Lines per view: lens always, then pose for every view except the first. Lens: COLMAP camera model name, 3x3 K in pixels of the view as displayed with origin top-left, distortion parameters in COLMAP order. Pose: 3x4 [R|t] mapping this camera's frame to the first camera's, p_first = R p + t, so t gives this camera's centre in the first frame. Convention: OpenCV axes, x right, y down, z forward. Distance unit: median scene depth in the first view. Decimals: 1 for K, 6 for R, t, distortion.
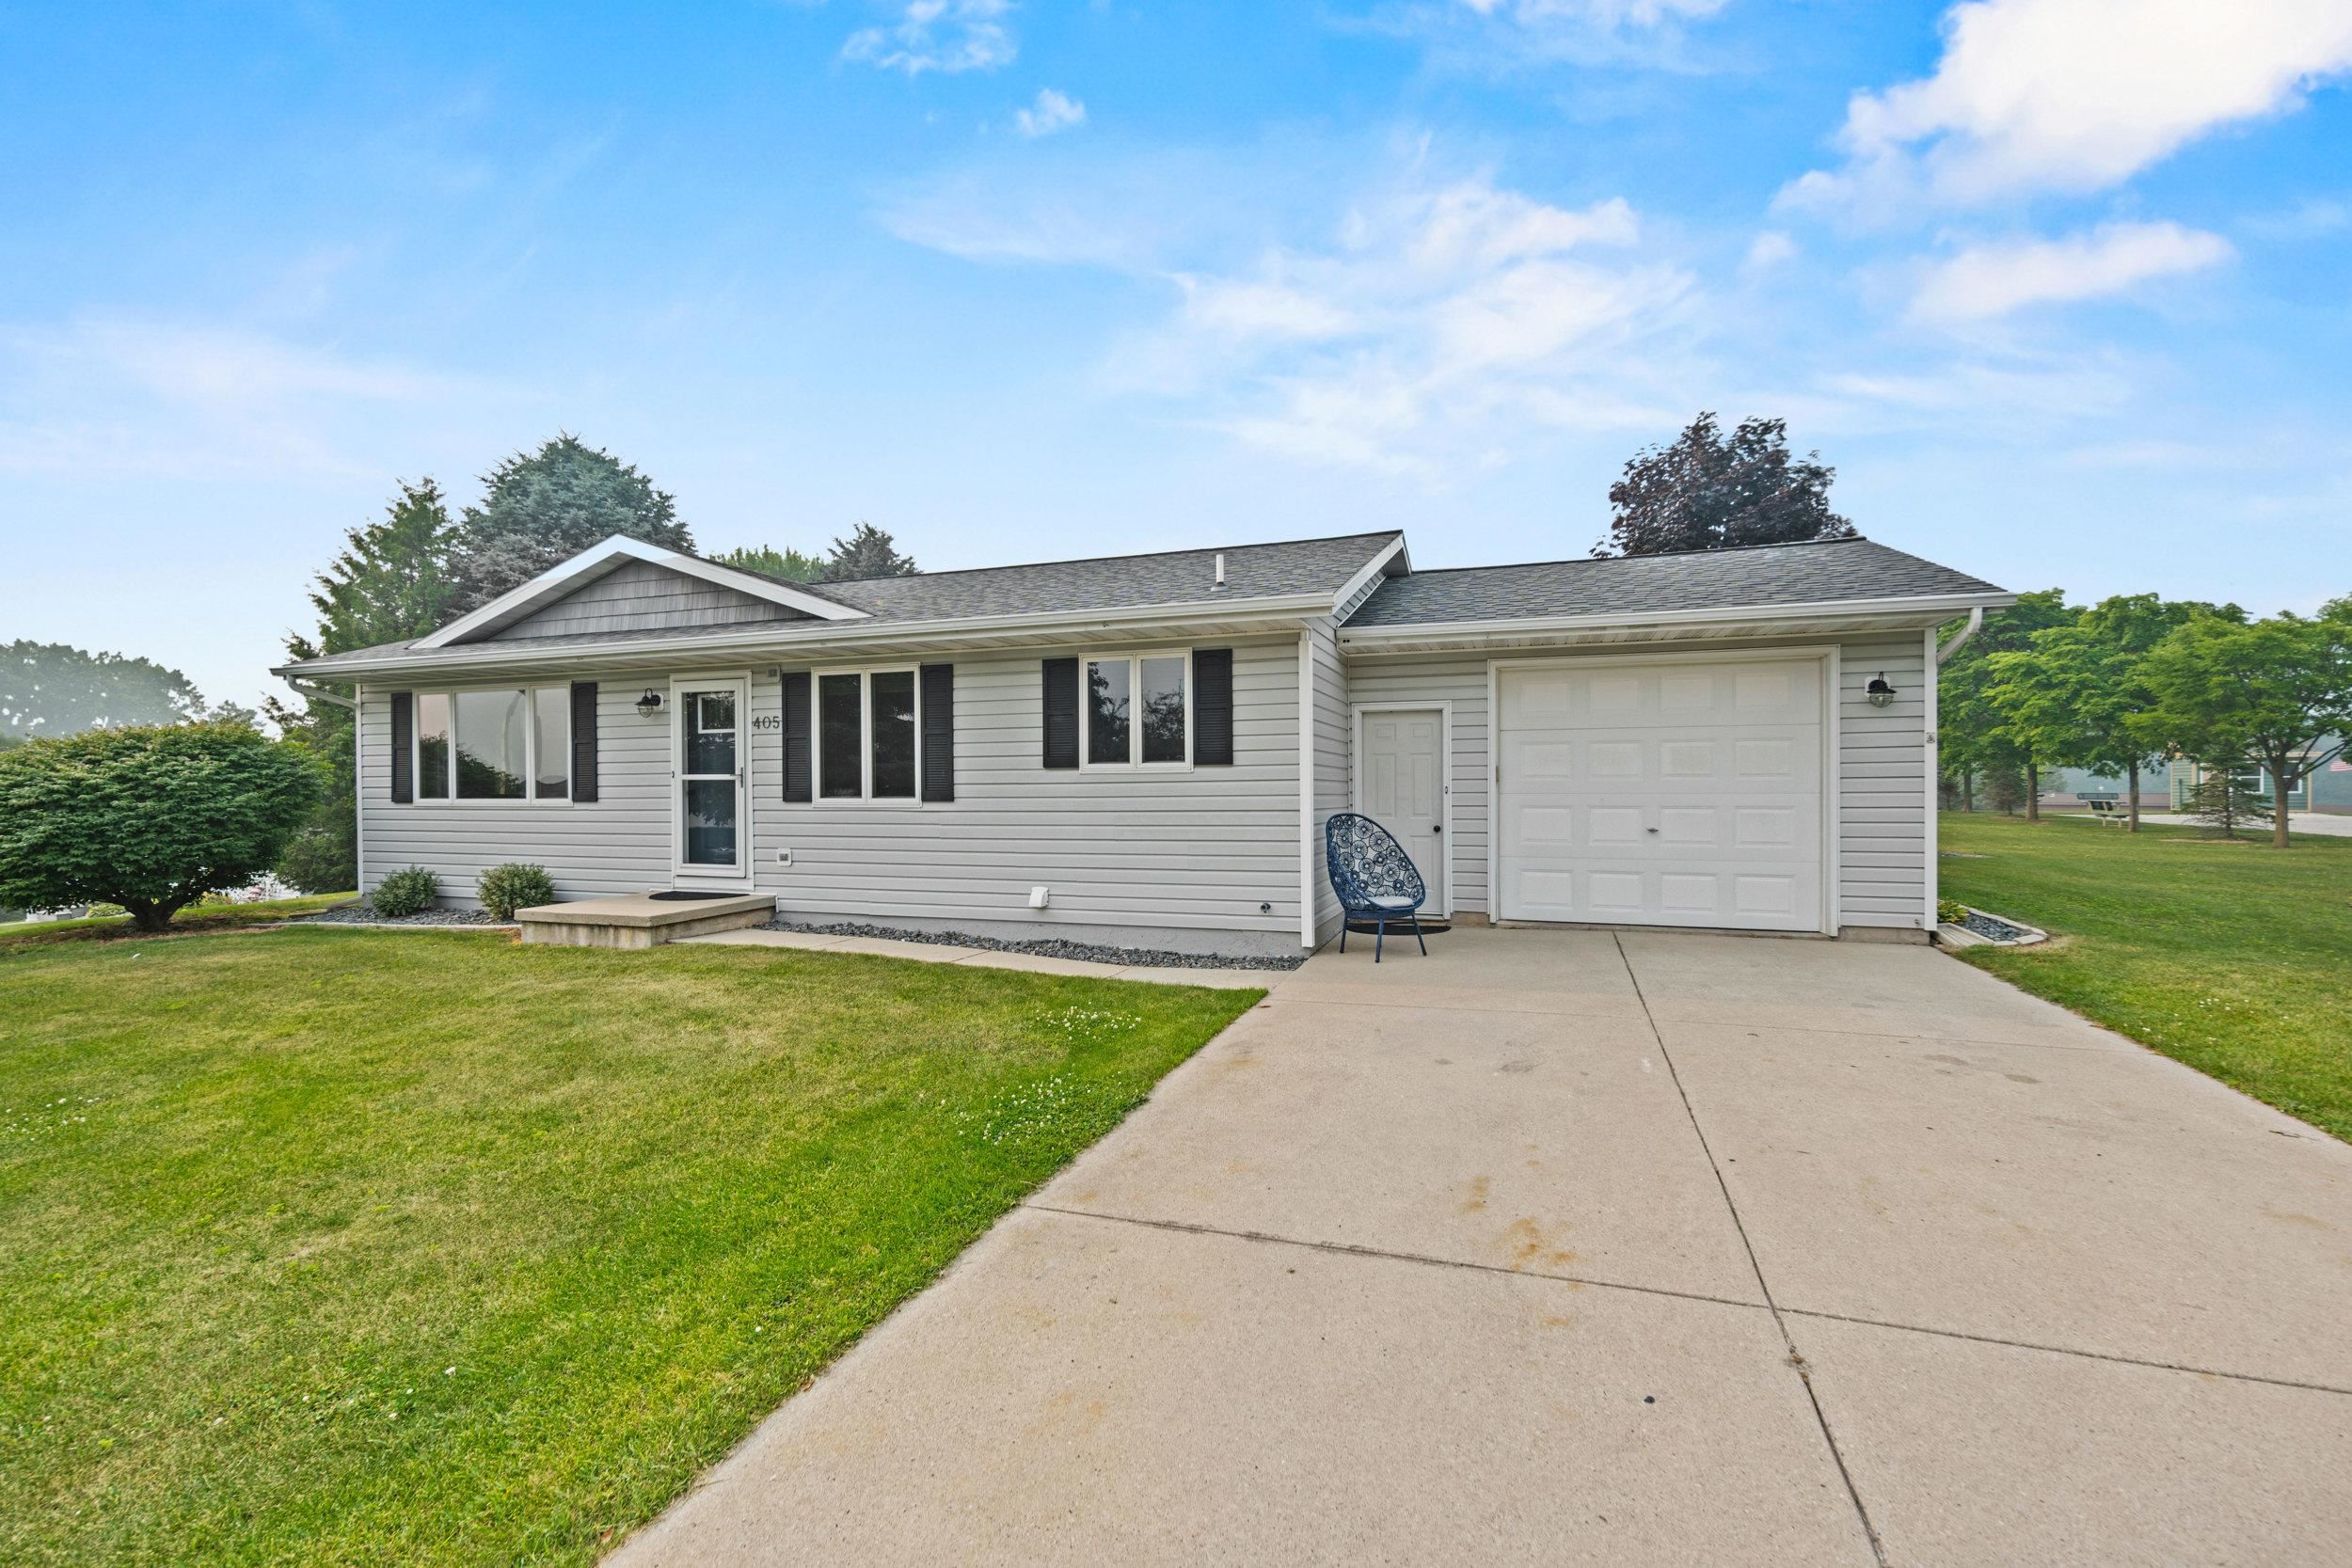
lens RADIAL K [[1028.1, 0, 1168.8], [0, 1028.1, 792.9], [0, 0, 1]] dist [0.004996, -0.001255]
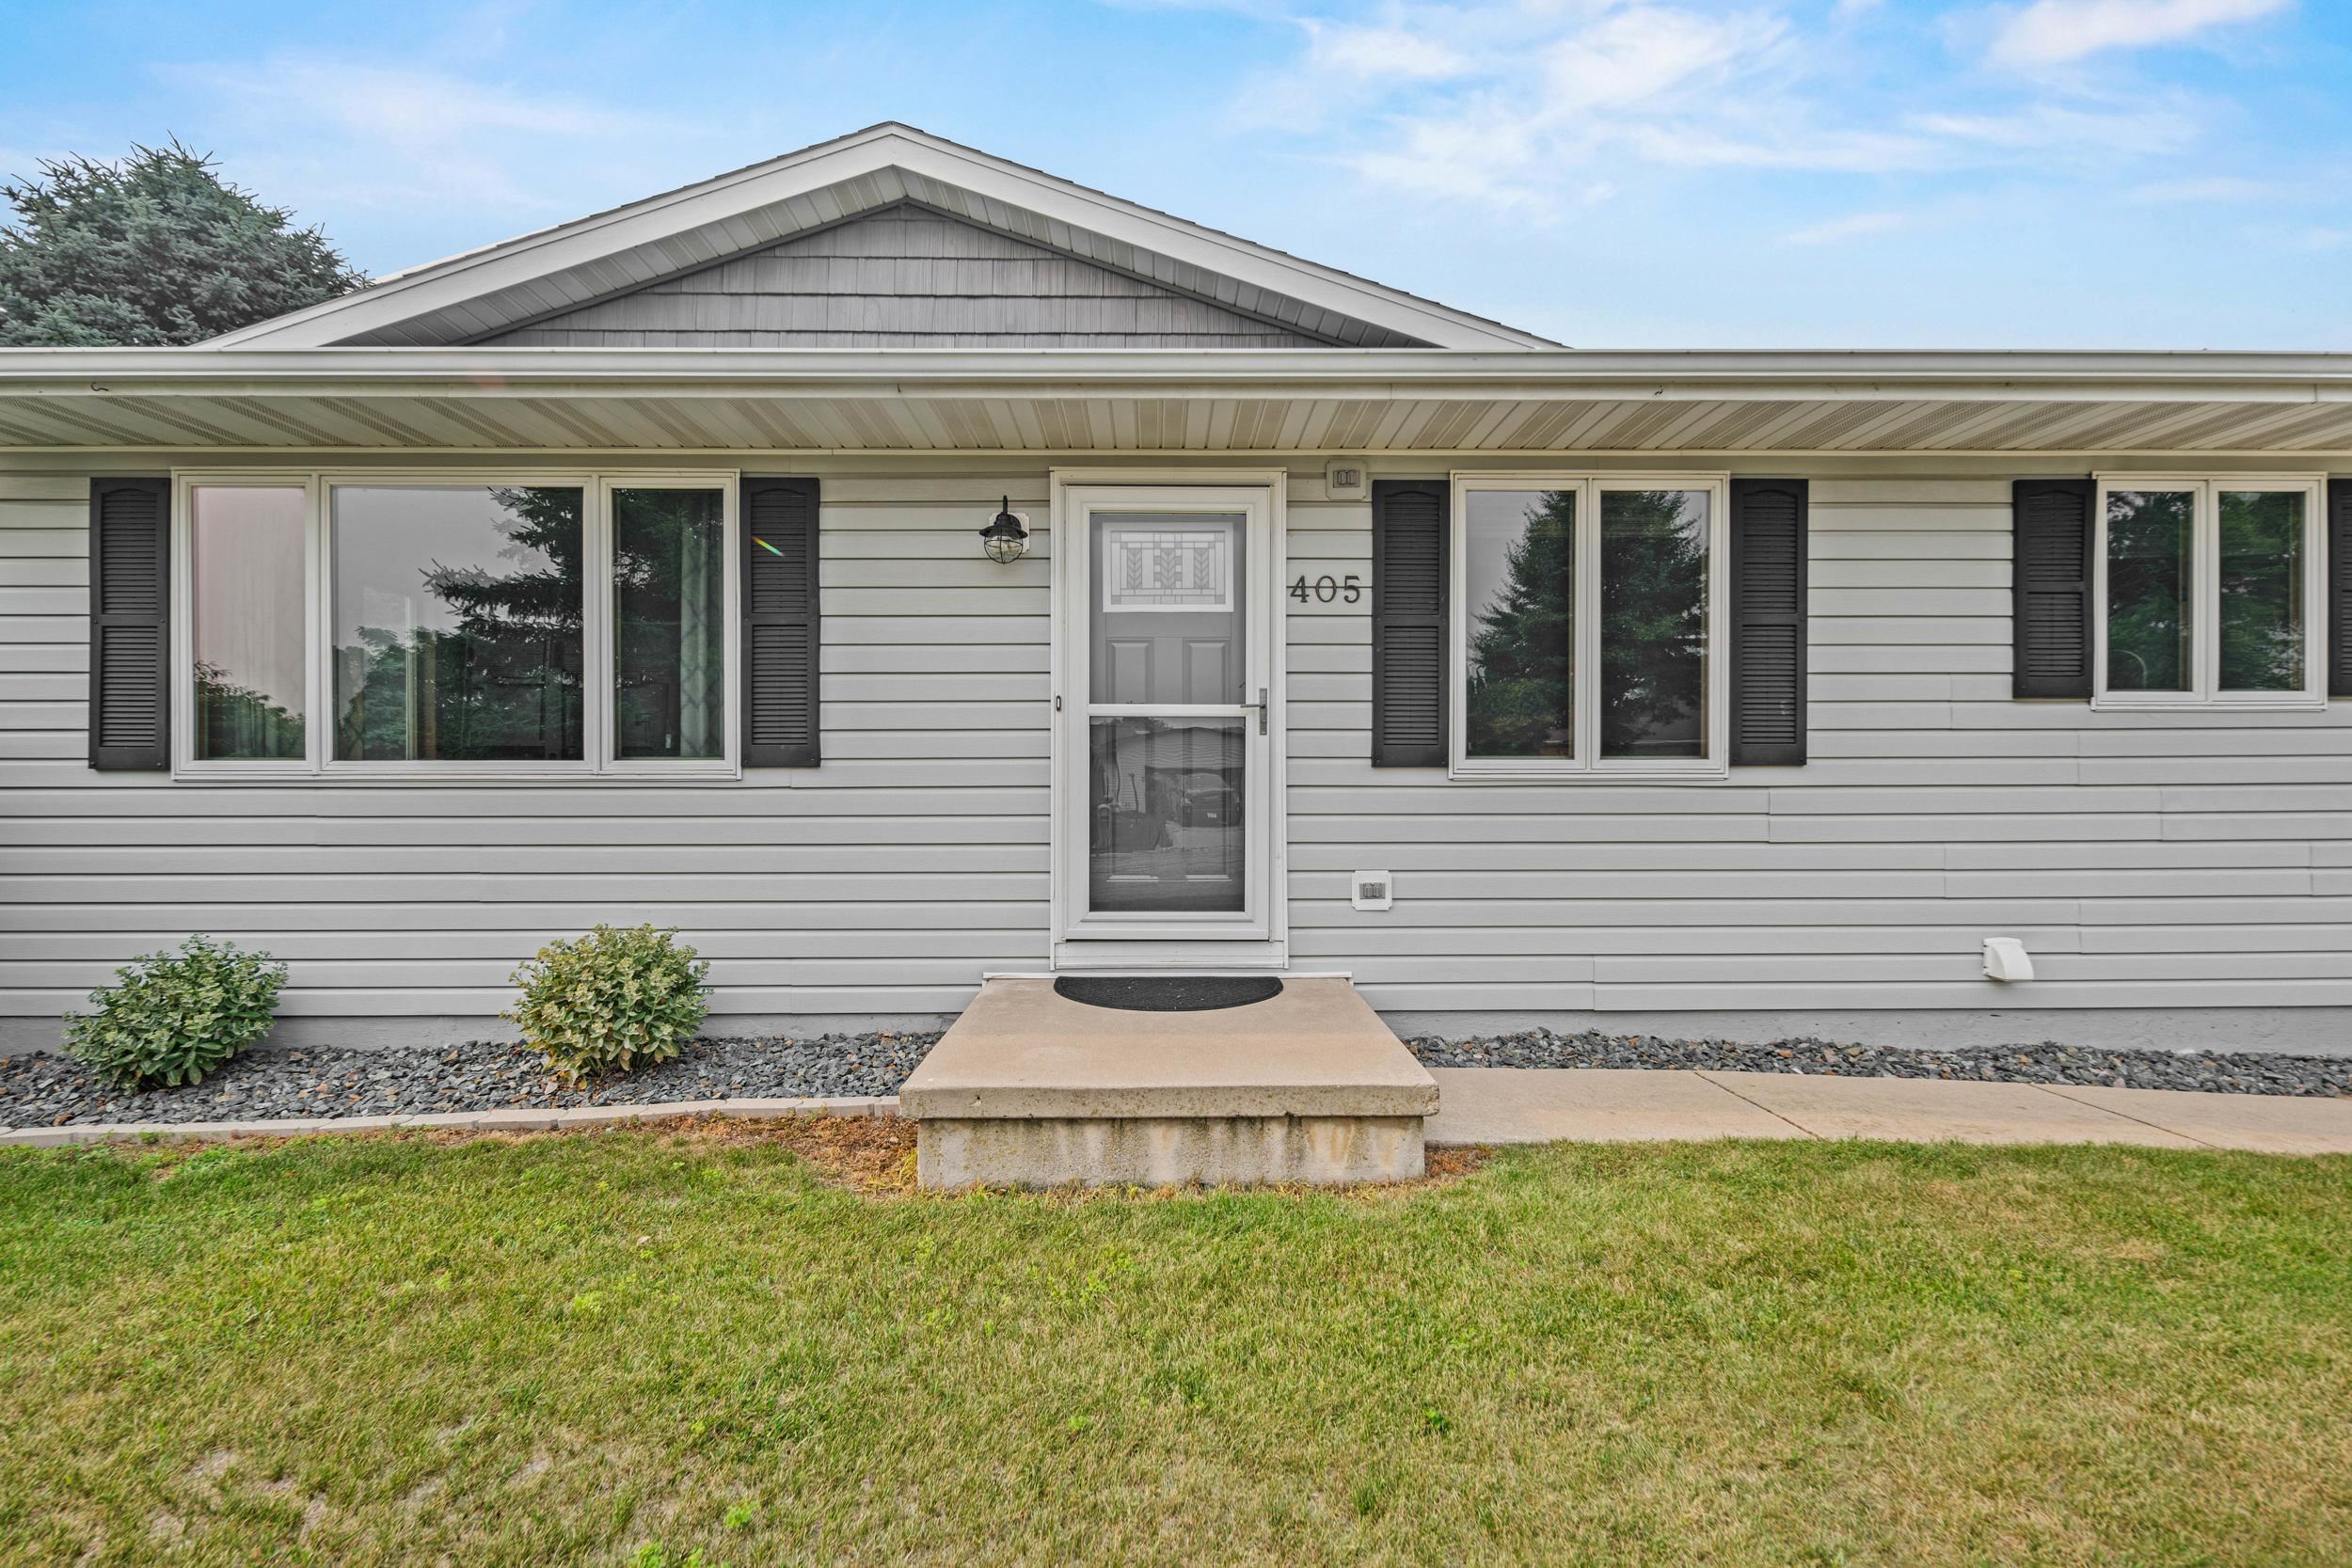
lens RADIAL K [[1028.1, 0, 1168.8], [0, 1028.1, 792.9], [0, 0, 1]] dist [0.004996, -0.001255]
pose [[0.938282, -0.000702, 0.345871, -0.612518], [-0.001253, 0.999984, 0.005429, 0.017259], [-0.345869, -0.005528, 0.938266, 0.609791]]
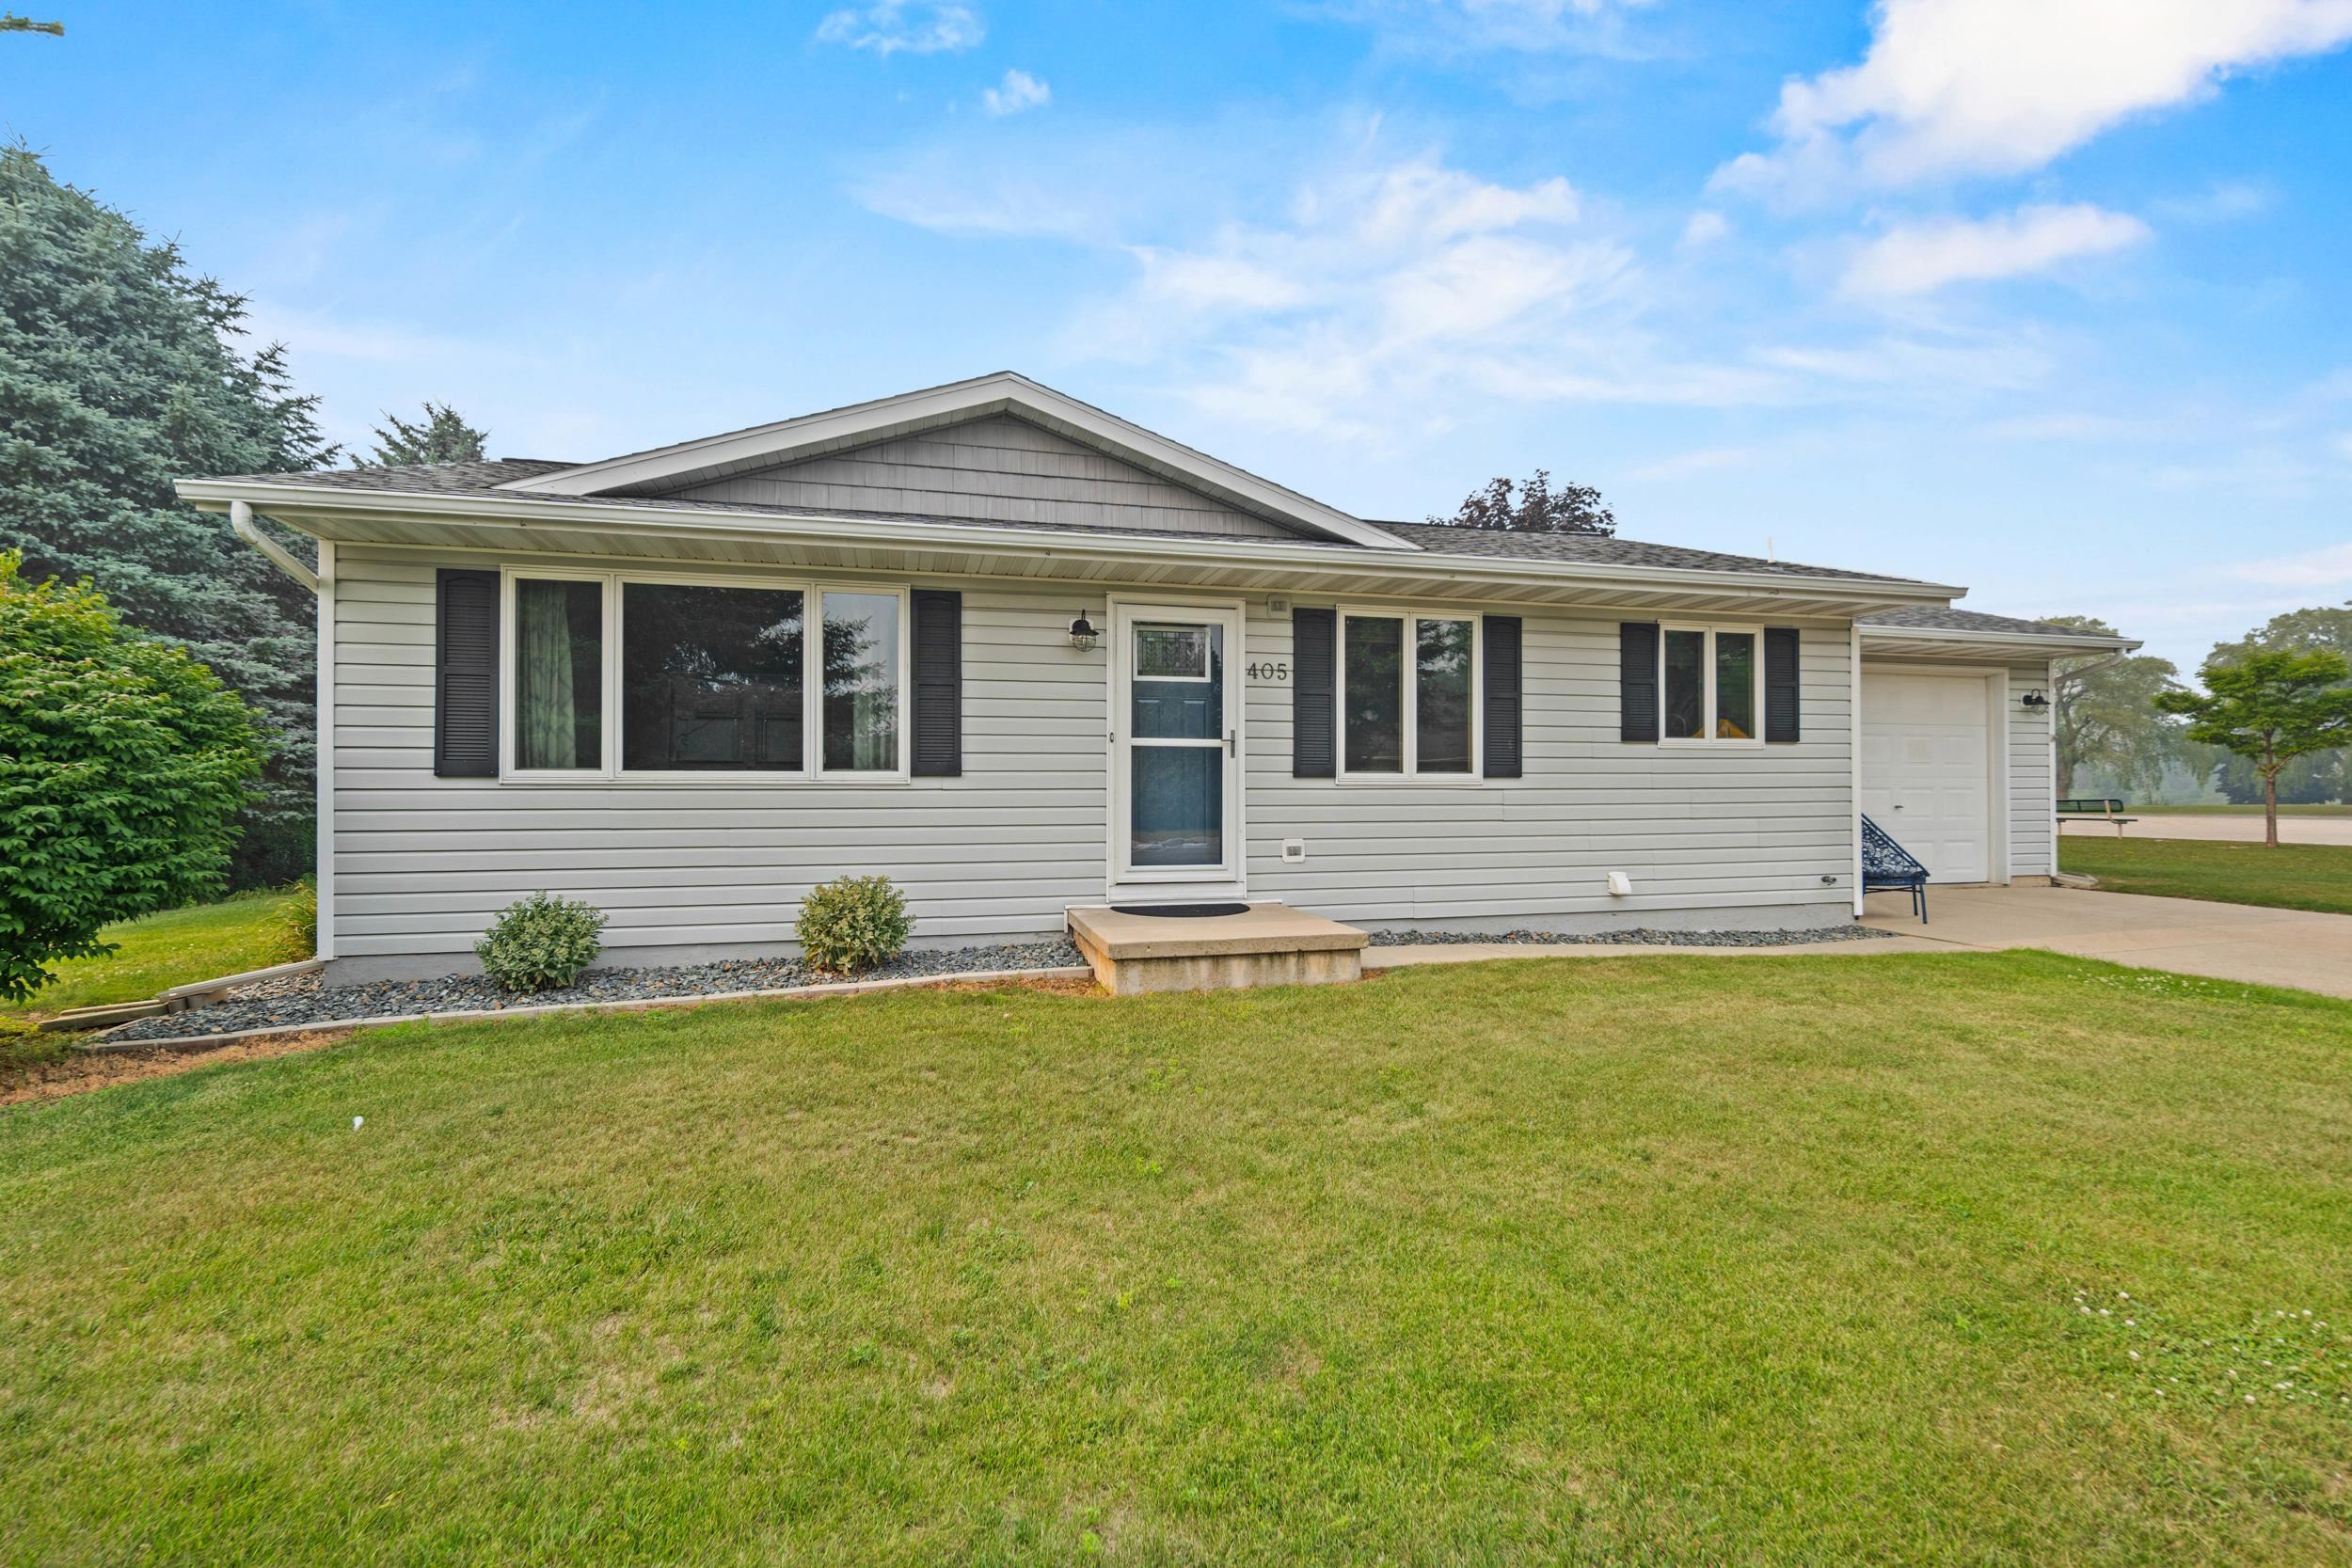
lens RADIAL K [[1028.1, 0, 1168.8], [0, 1028.1, 792.9], [0, 0, 1]] dist [0.004996, -0.001255]
pose [[0.827602, 0.003343, 0.561306, -0.874287], [0.000834, 0.999974, -0.007185, 0.025171], [-0.561315, 0.006415, 0.827577, 0.426048]]
